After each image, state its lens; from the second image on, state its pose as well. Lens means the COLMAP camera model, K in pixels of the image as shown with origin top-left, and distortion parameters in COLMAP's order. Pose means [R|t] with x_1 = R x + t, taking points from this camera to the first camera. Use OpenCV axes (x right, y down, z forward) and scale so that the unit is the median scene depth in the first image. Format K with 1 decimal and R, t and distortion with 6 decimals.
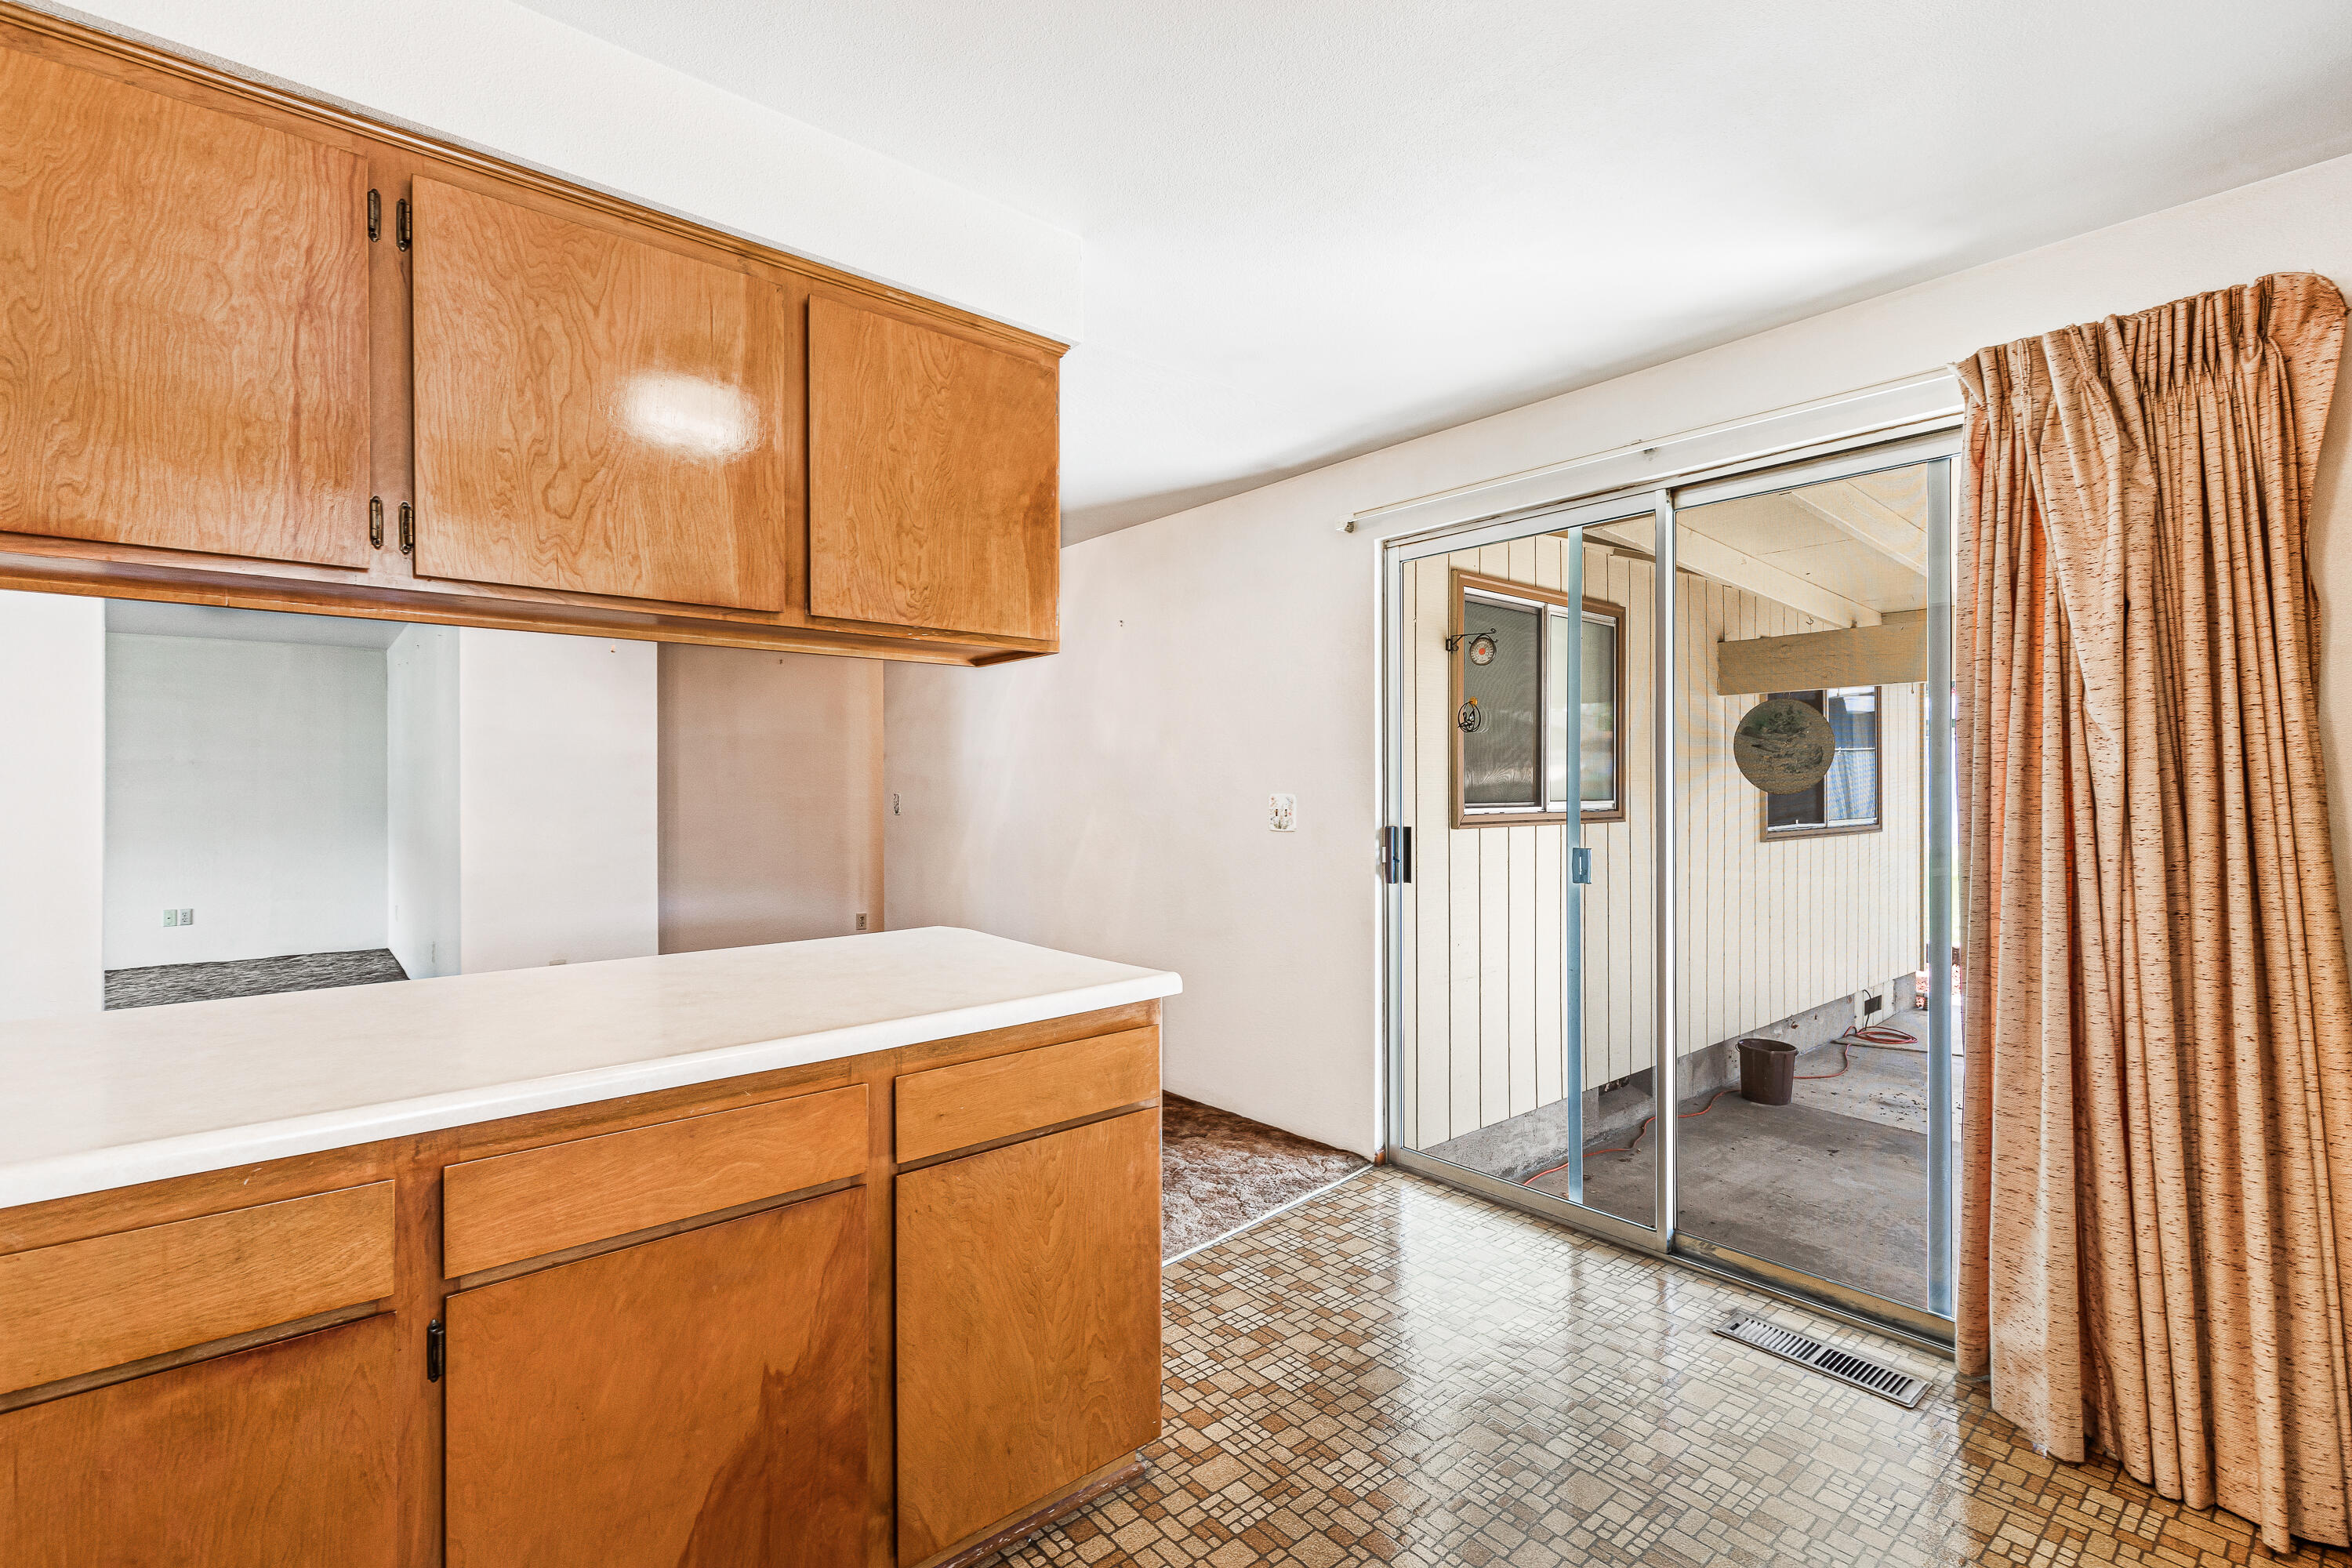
lens RADIAL K [[1065.6, 0, 1180.1], [0, 1065.6, 782.2], [0, 0, 1]] dist [0.008532, -0.002343]
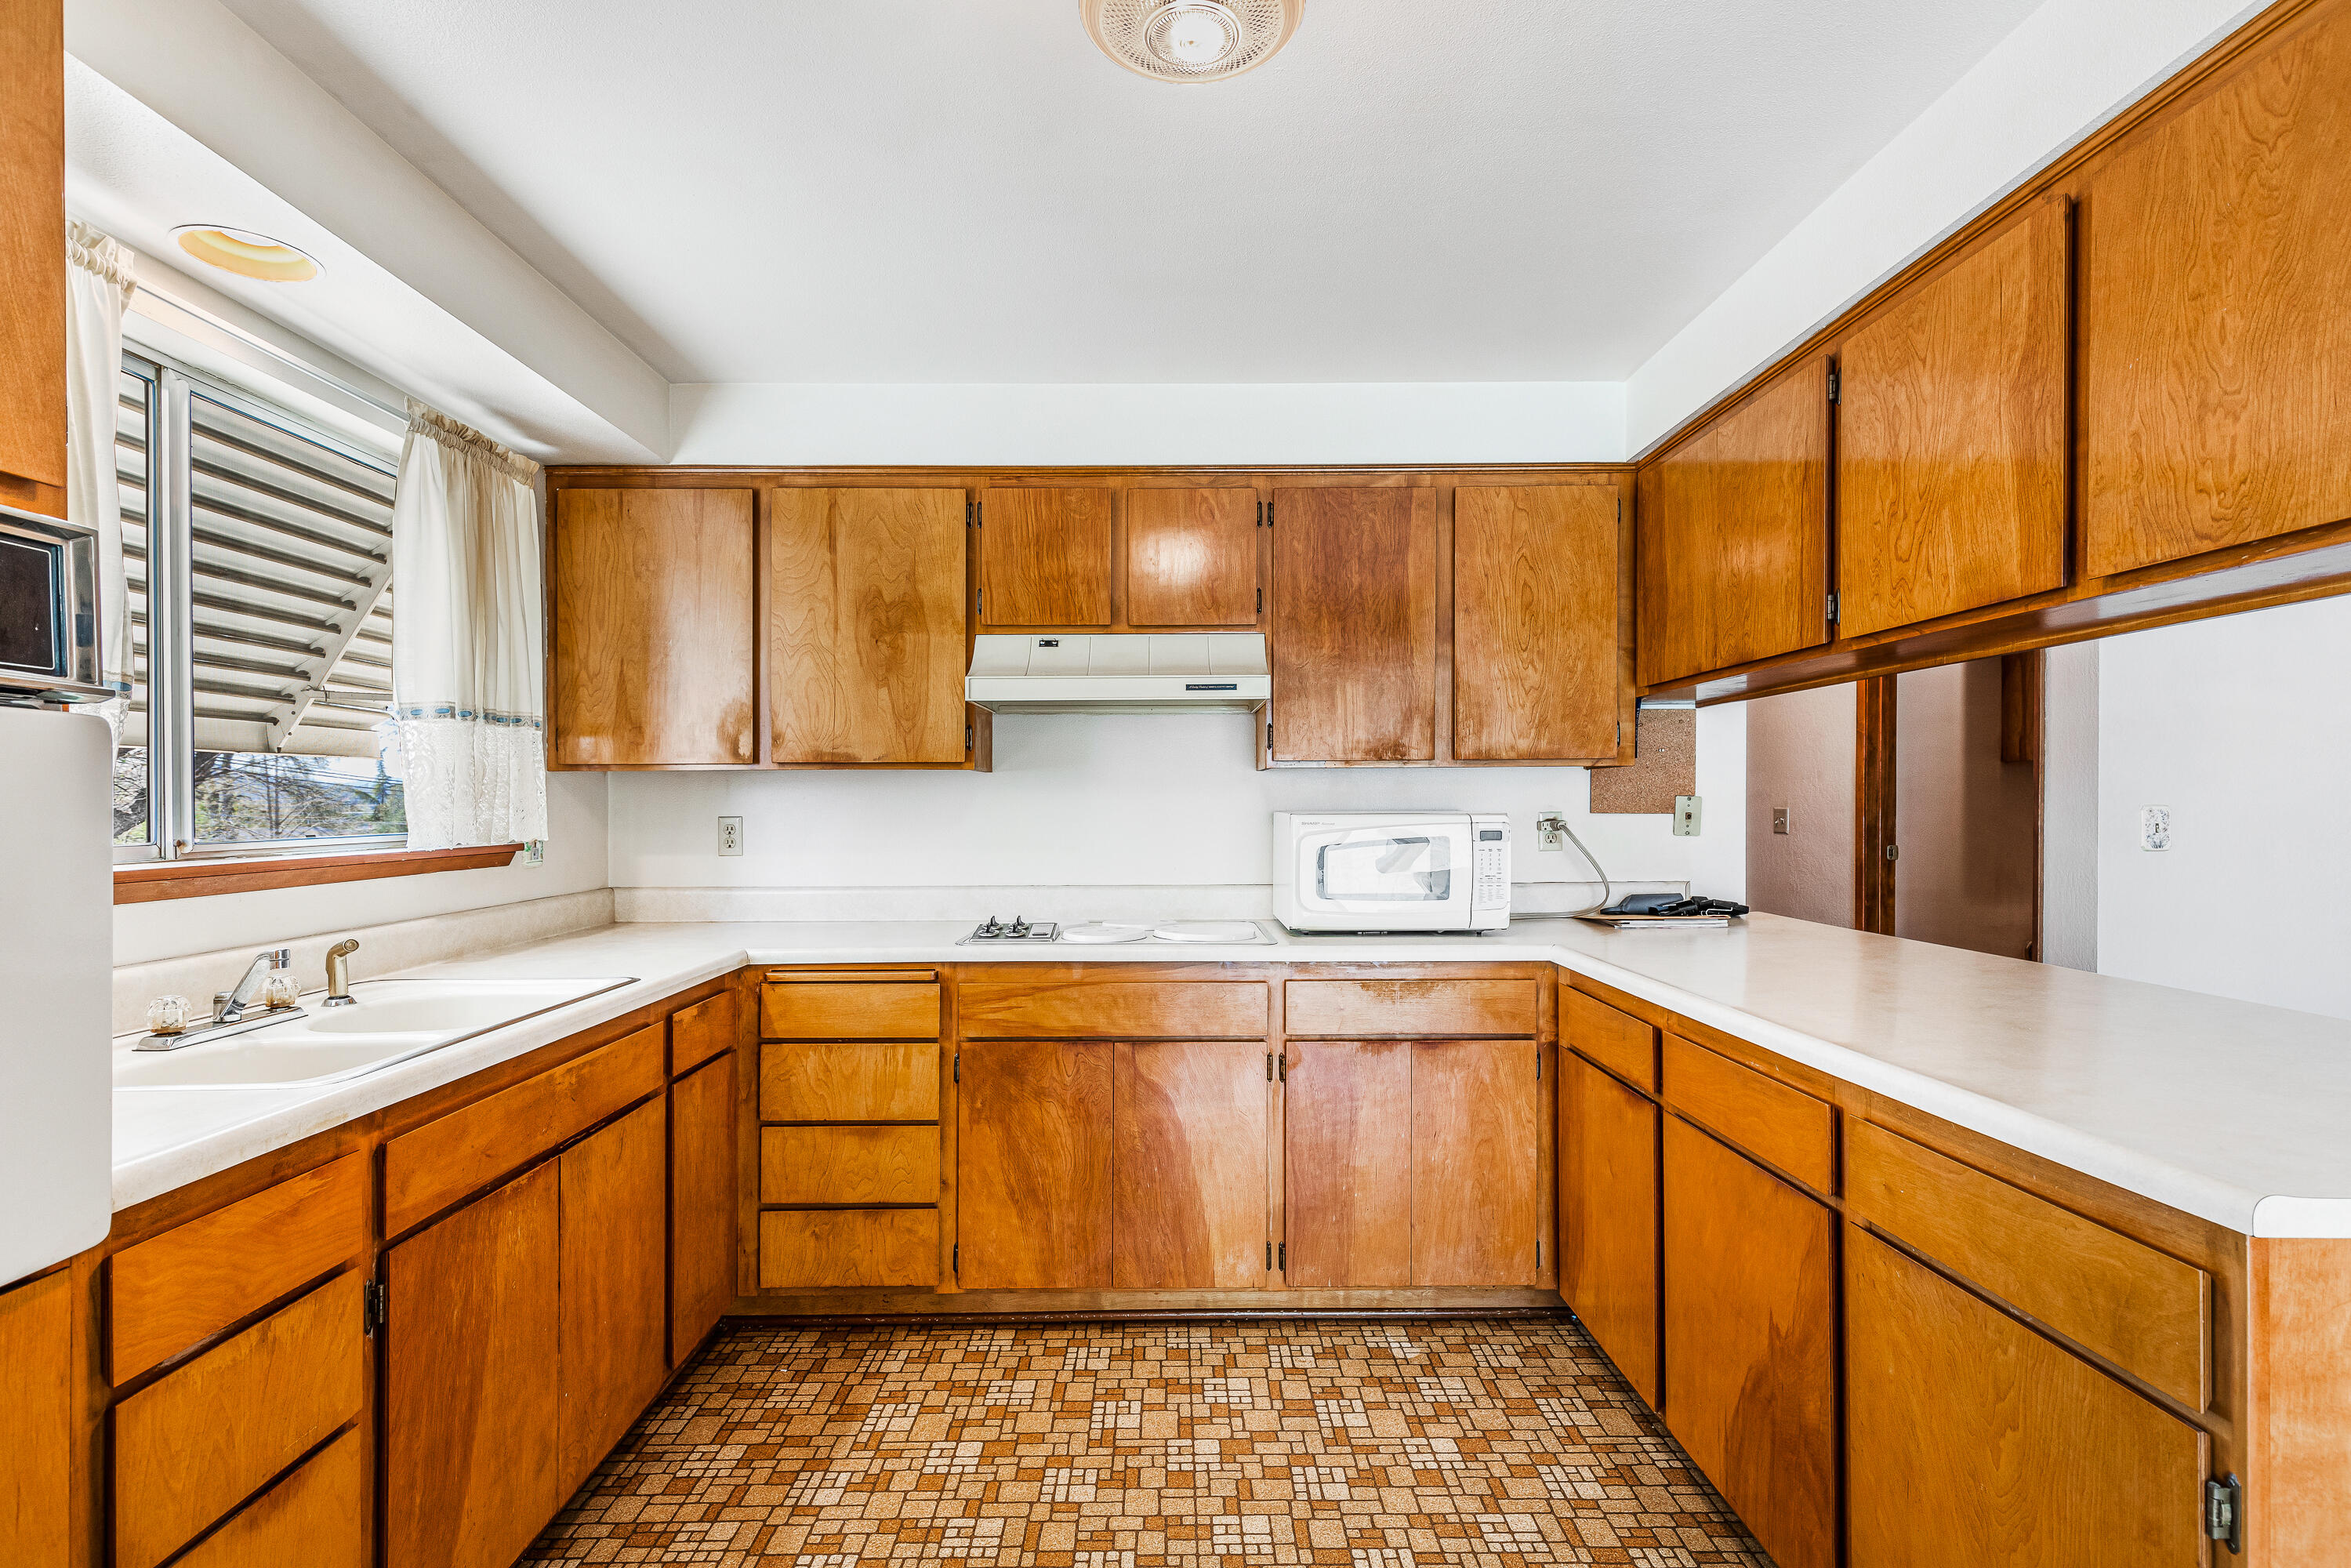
lens RADIAL K [[1065.2, 0, 1171.2], [0, 1065.2, 797.9], [0, 0, 1]] dist [0.008532, -0.002343]
pose [[-0.645789, 0.000692, -0.763516, 0.731093], [0.002048, 0.999998, -0.000826, 0.004314], [0.763513, -0.002097, -0.645789, 1.034268]]
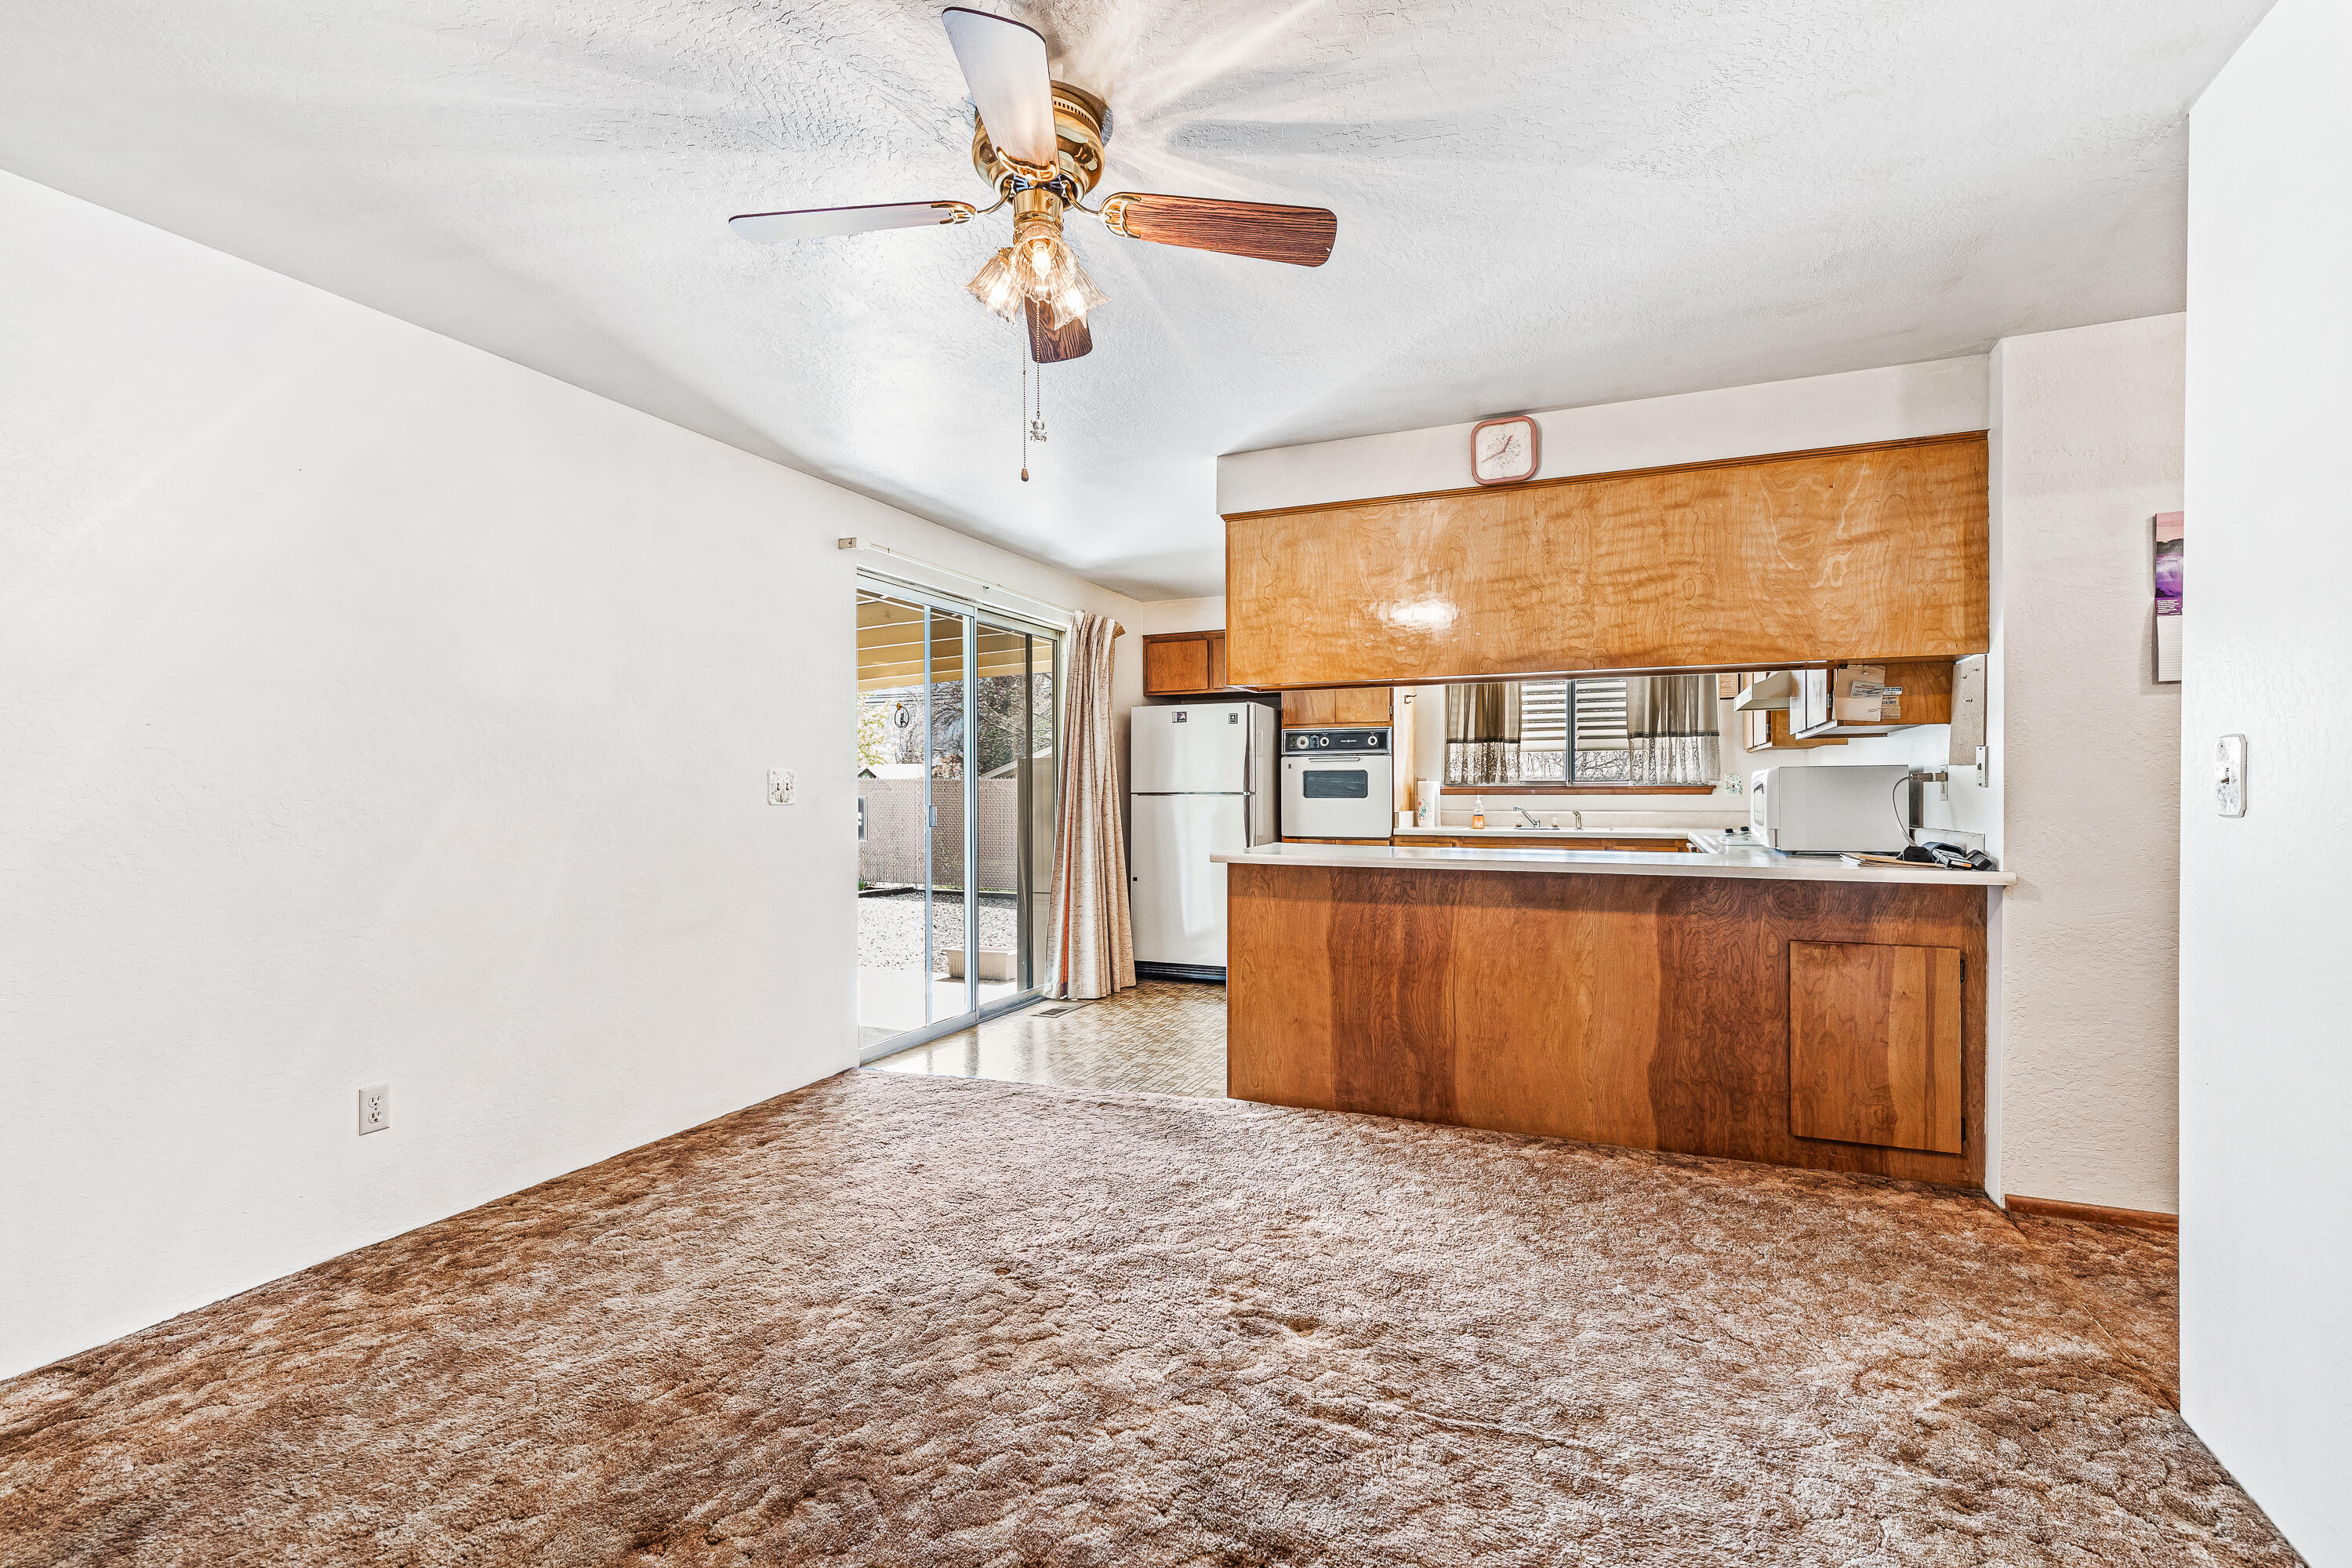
lens RADIAL K [[1065.6, 0, 1178.6], [0, 1065.6, 789.9], [0, 0, 1]] dist [0.008532, -0.002343]
pose [[-0.446343, -0.002186, 0.894859, -2.268000], [0.002366, 0.999991, 0.003623, 0.065412], [-0.894859, 0.003735, -0.446334, 2.534562]]
